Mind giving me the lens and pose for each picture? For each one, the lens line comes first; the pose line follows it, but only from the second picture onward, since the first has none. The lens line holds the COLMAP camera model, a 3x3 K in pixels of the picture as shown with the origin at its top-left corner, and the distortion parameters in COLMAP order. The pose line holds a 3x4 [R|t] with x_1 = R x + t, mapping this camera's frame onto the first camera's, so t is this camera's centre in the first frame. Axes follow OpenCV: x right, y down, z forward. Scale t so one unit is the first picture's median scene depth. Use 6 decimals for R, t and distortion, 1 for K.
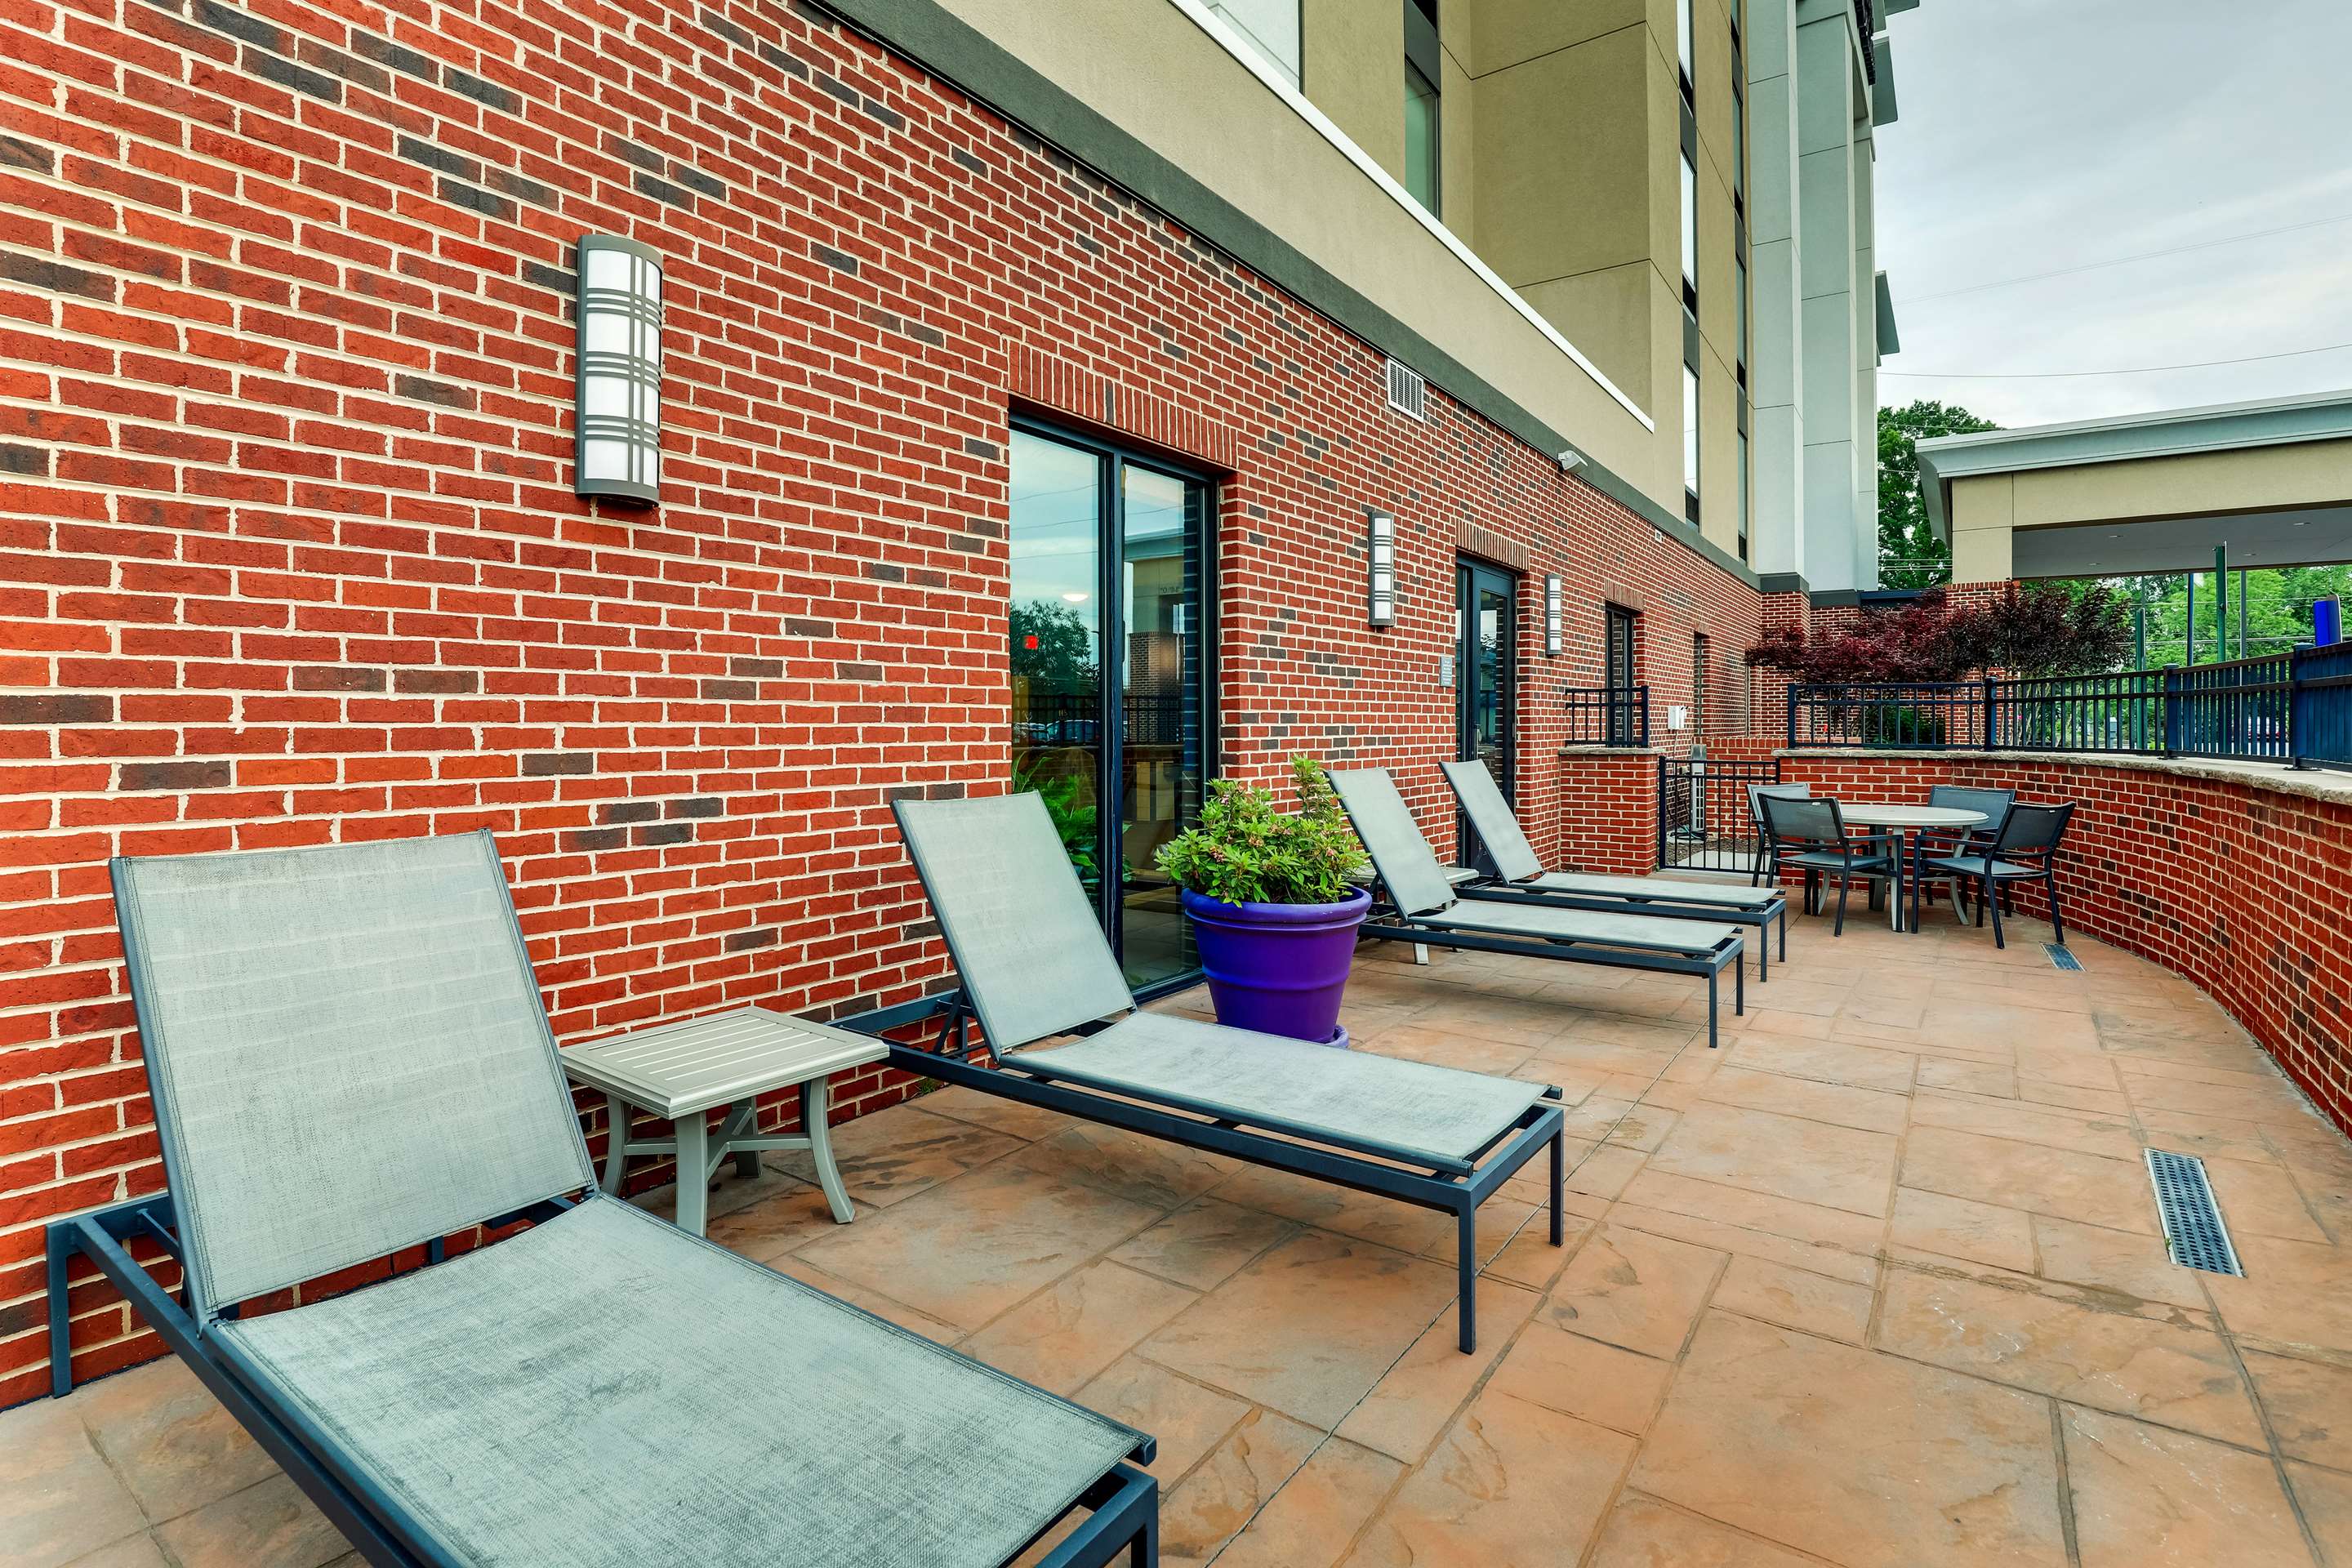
lens RADIAL K [[1125.2, 0, 1170.8], [0, 1125.2, 732.2], [0, 0, 1]] dist [-0.035265, 0.000250]
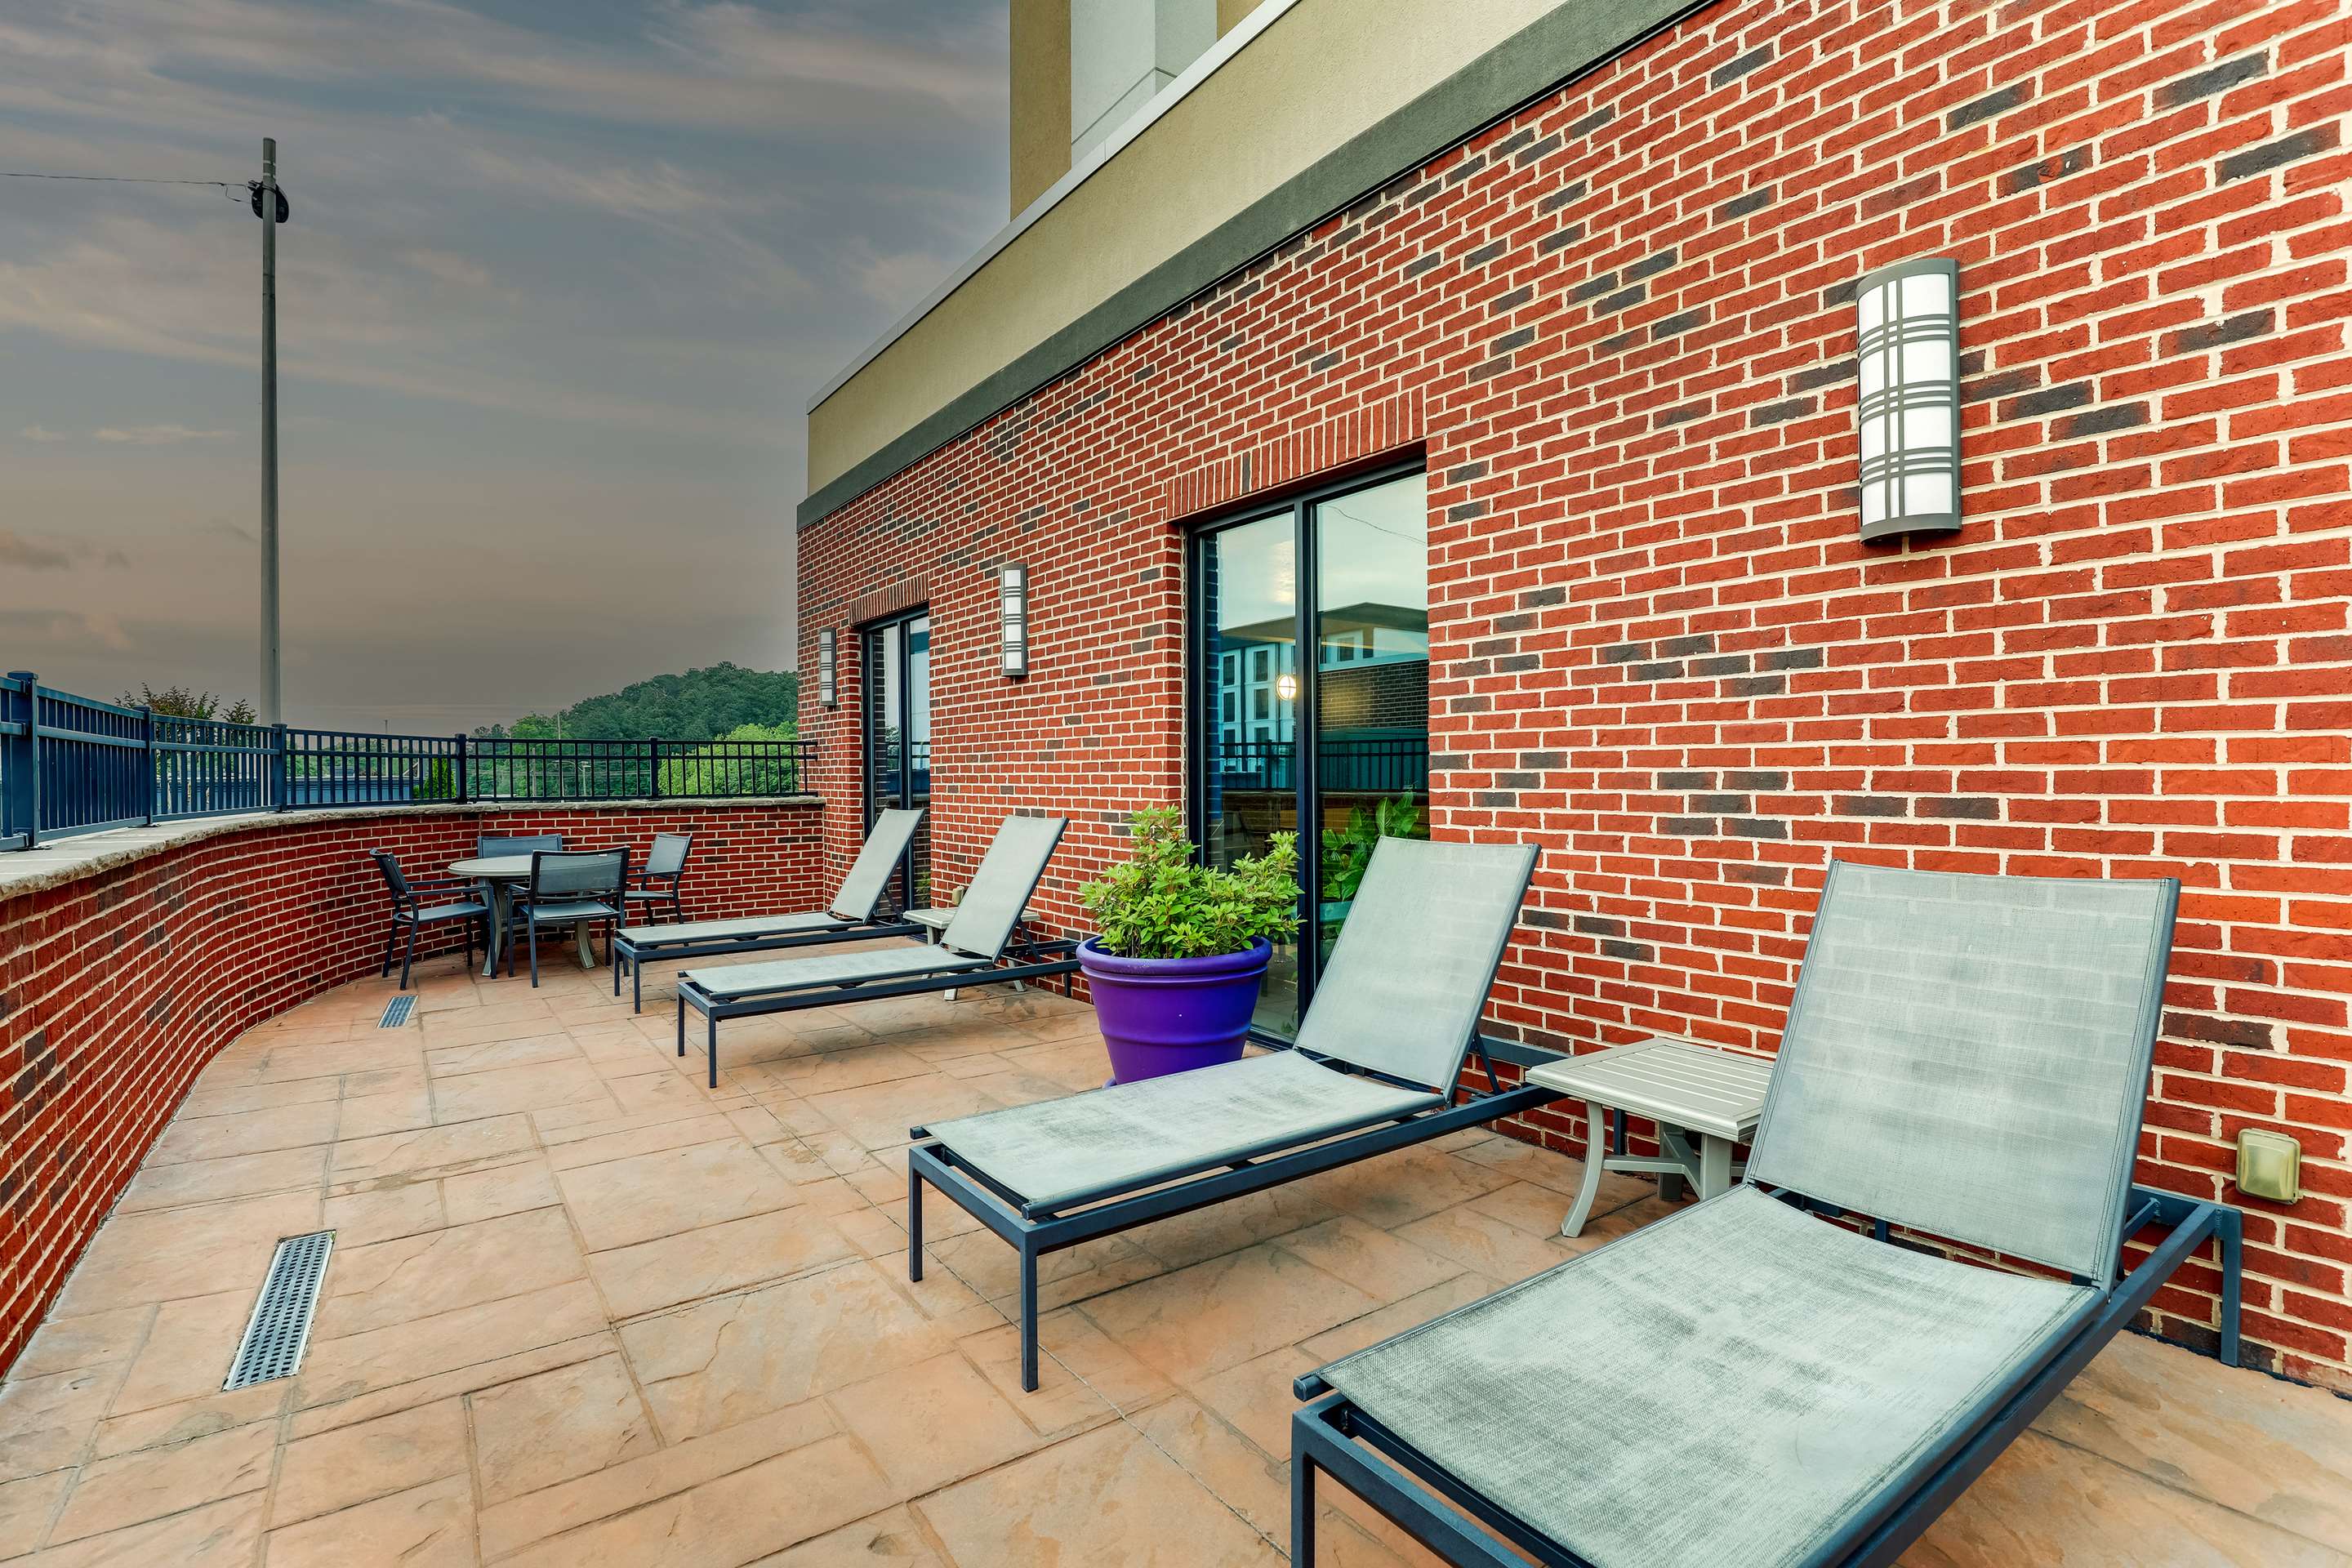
lens RADIAL K [[1140.1, 0, 1176.0], [0, 1140.1, 784.0], [0, 0, 1]] dist [-0.038485, -0.000133]
pose [[-0.330007, 0.016031, -0.943842, 1.233337], [0.004927, 0.999871, 0.015260, -0.015221], [0.943966, 0.000385, -0.330044, 1.594226]]
